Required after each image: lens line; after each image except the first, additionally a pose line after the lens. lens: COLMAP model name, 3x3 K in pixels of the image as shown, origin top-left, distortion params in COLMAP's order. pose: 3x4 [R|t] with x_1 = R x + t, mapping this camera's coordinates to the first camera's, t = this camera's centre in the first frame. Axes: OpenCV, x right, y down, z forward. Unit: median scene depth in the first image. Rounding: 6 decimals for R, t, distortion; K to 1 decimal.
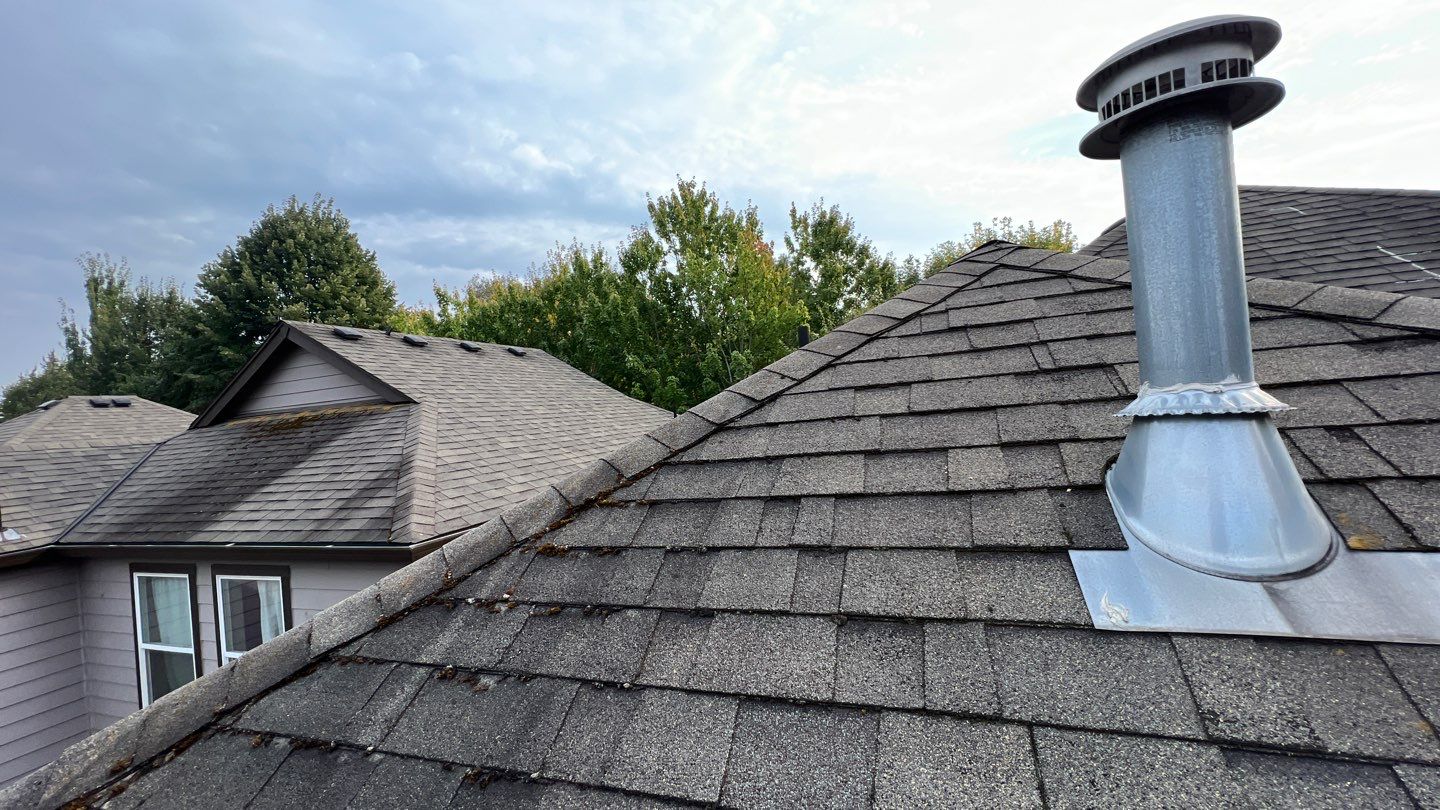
lens RADIAL K [[572.1, 0, 733.8], [0, 572.1, 405.1], [0, 0, 1]] dist [0.002710, -0.000032]
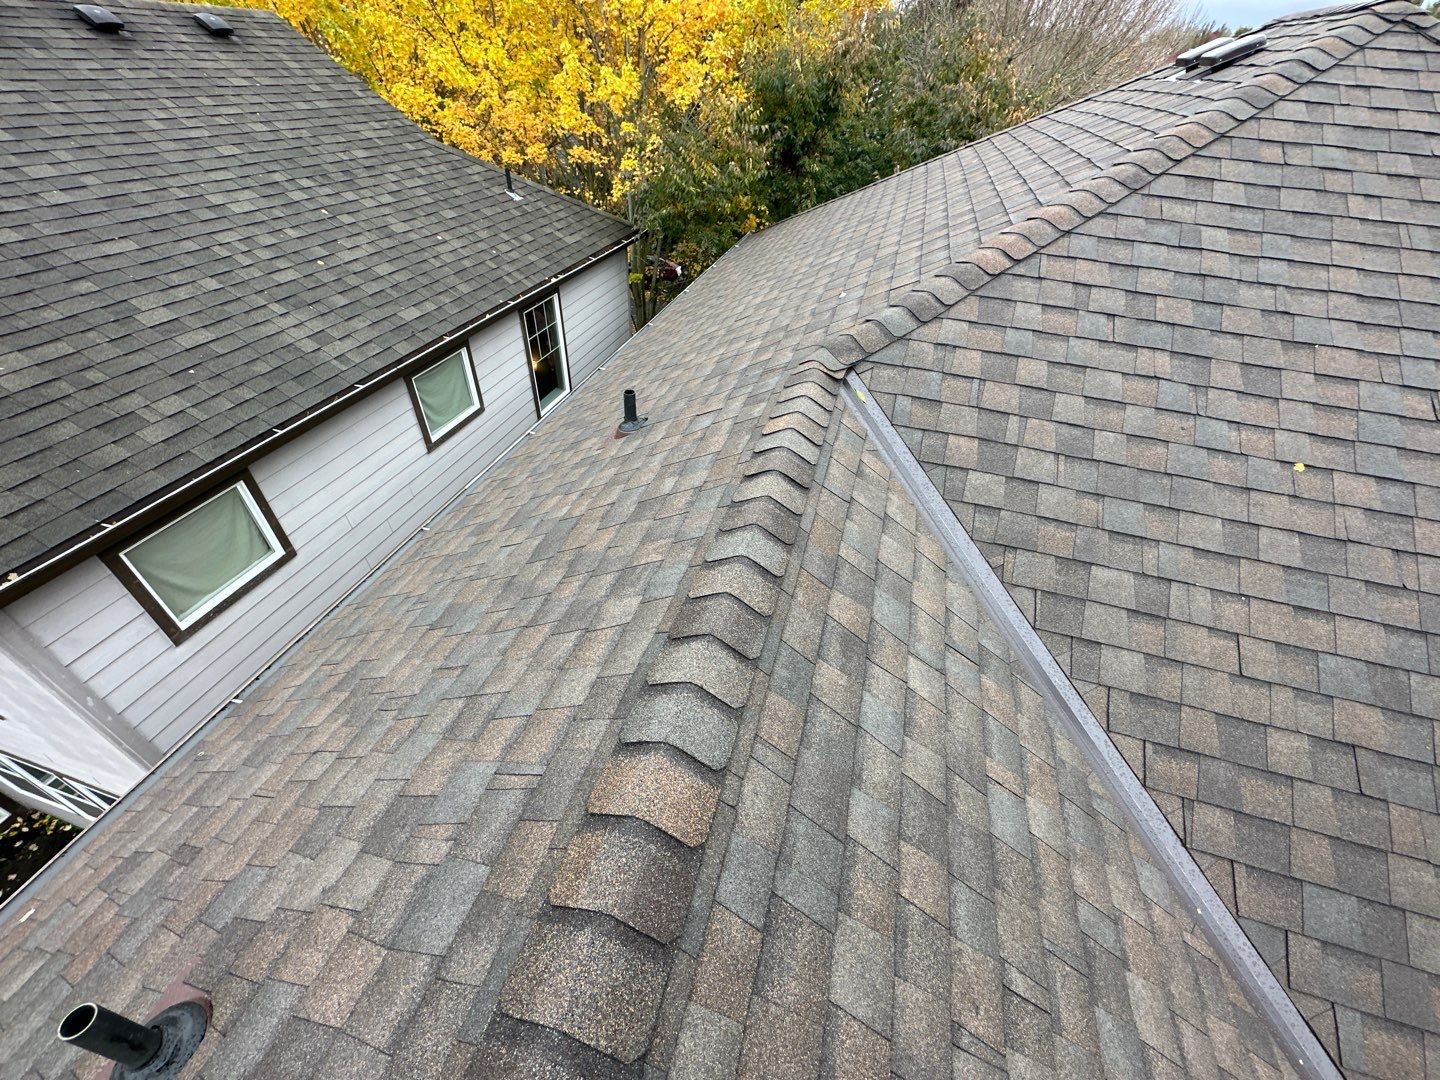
lens RADIAL K [[566.8, 0, 721.0], [0, 566.8, 538.5], [0, 0, 1]] dist [0.001940, -0.001964]
pose [[0.989195, 0.070585, 0.128498, 0.117190], [-0.137136, 0.755421, 0.640728, -0.167537], [-0.051844, -0.651427, 0.756938, 0.236929]]
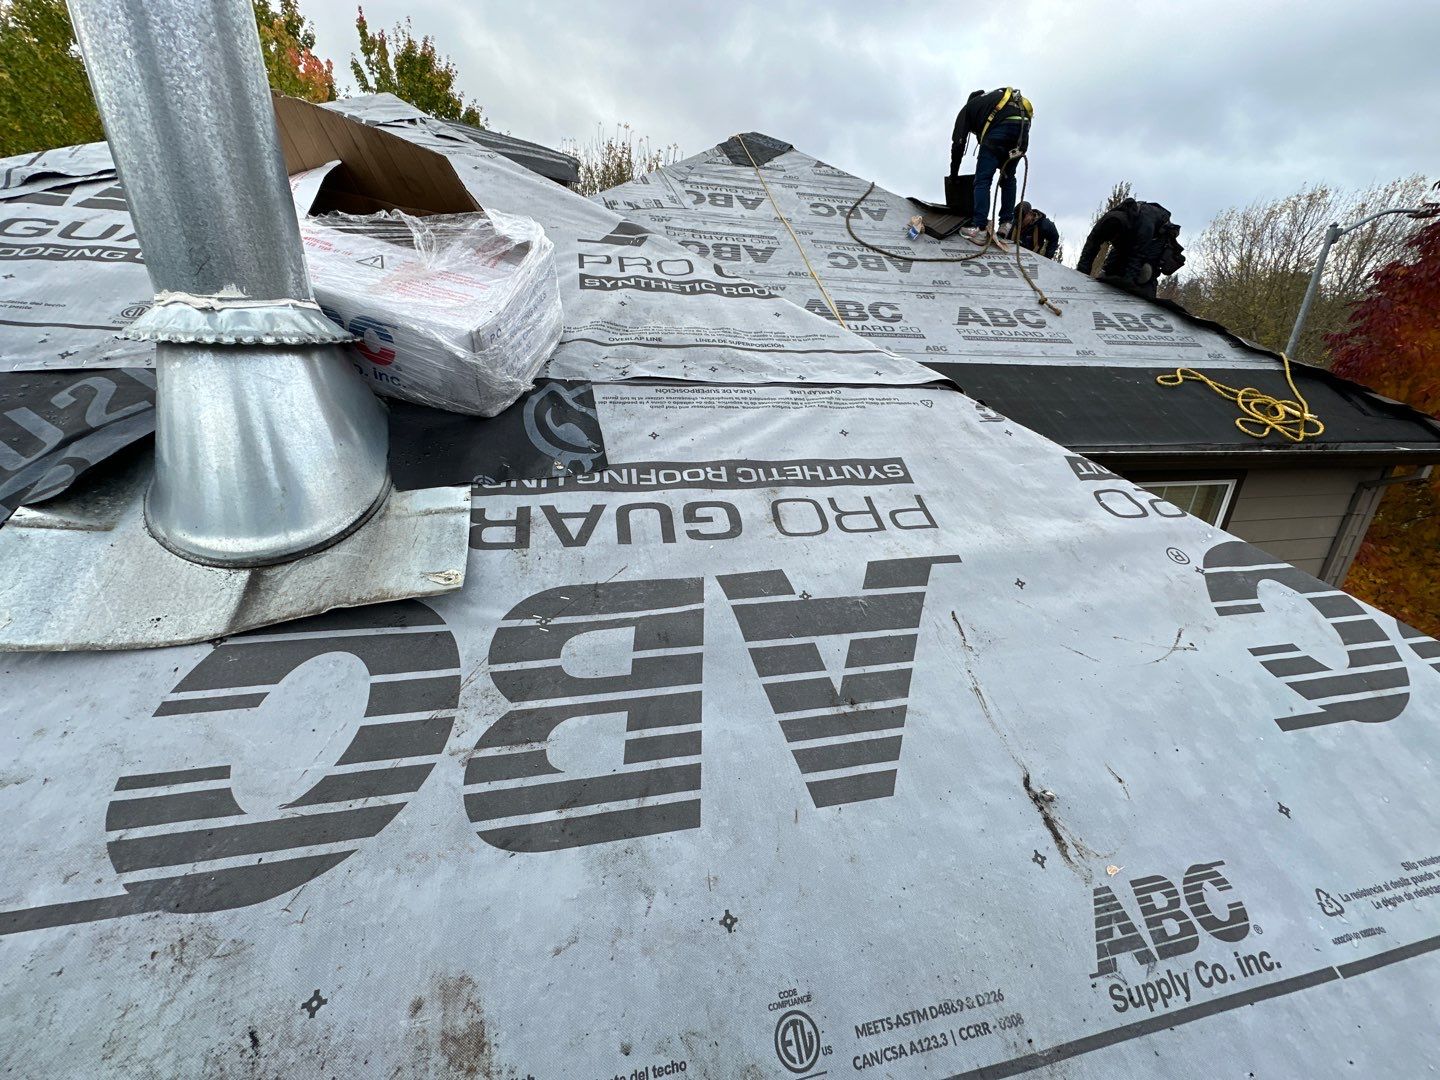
lens RADIAL K [[566.8, 0, 727.4], [0, 566.8, 522.1], [0, 0, 1]] dist [0.001940, -0.001964]
pose [[0.831145, -0.072880, 0.551258, 0.077079], [-0.110900, 0.949731, 0.292767, -0.003827], [-0.544884, -0.304466, 0.781282, 0.004795]]
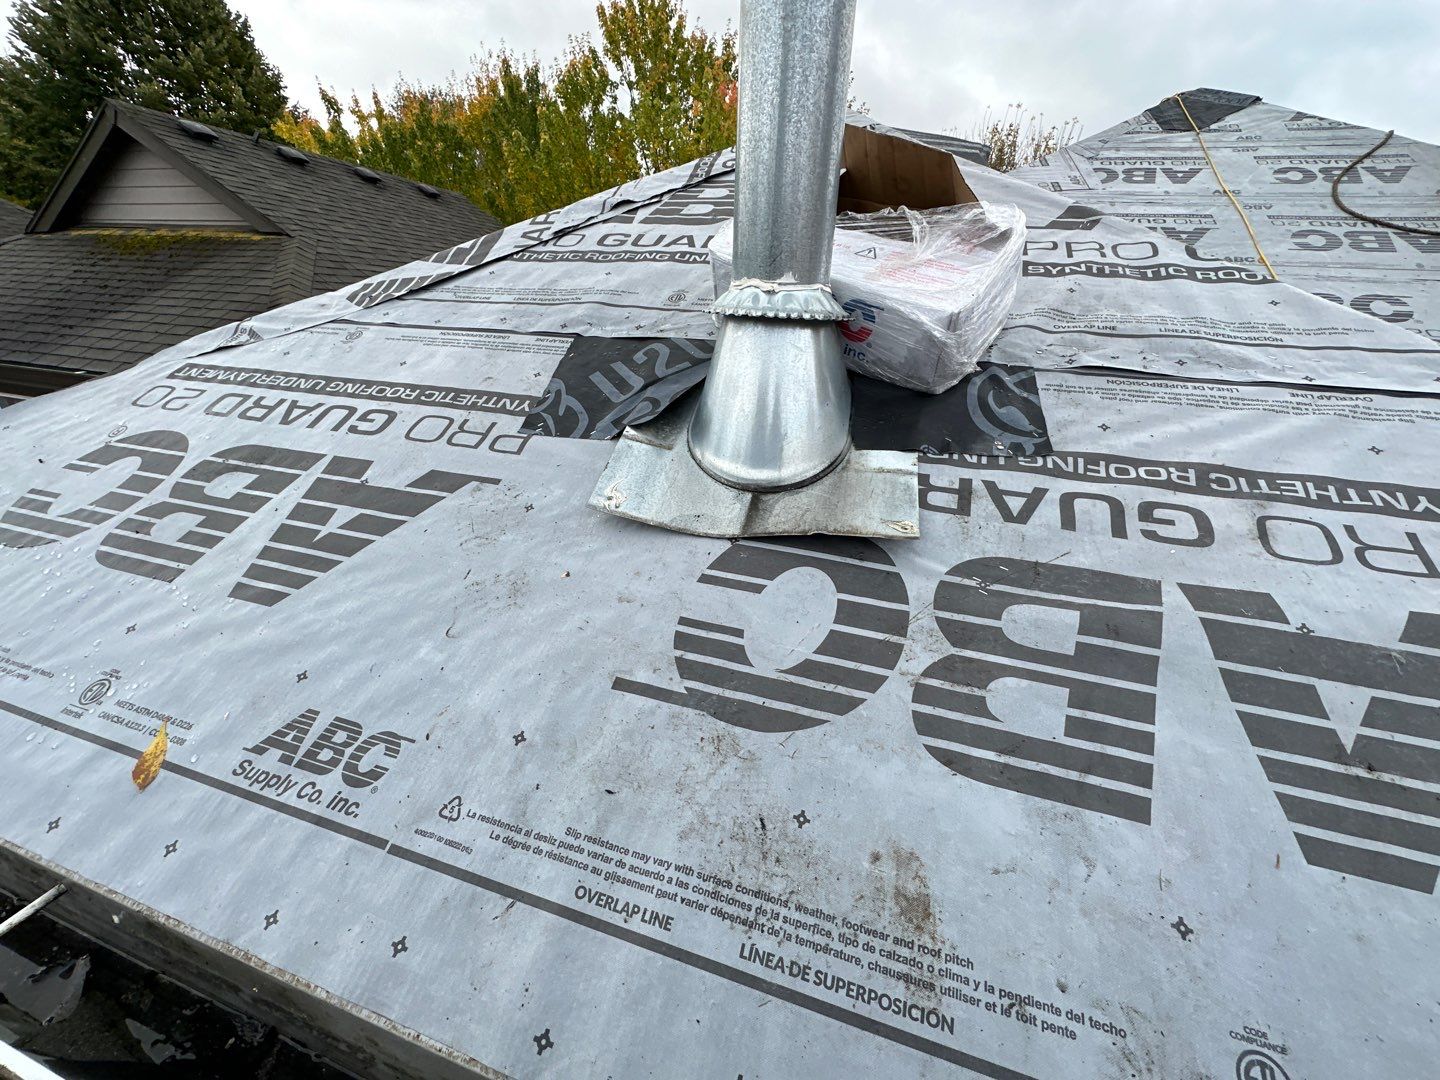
lens RADIAL K [[566.8, 0, 730.7], [0, 566.8, 526.9], [0, 0, 1]] dist [0.001940, -0.001964]
pose [[0.990372, 0.103987, 0.091380, 0.058914], [-0.130527, 0.921332, 0.366212, -0.000047], [-0.046110, -0.374613, 0.926034, 0.003426]]
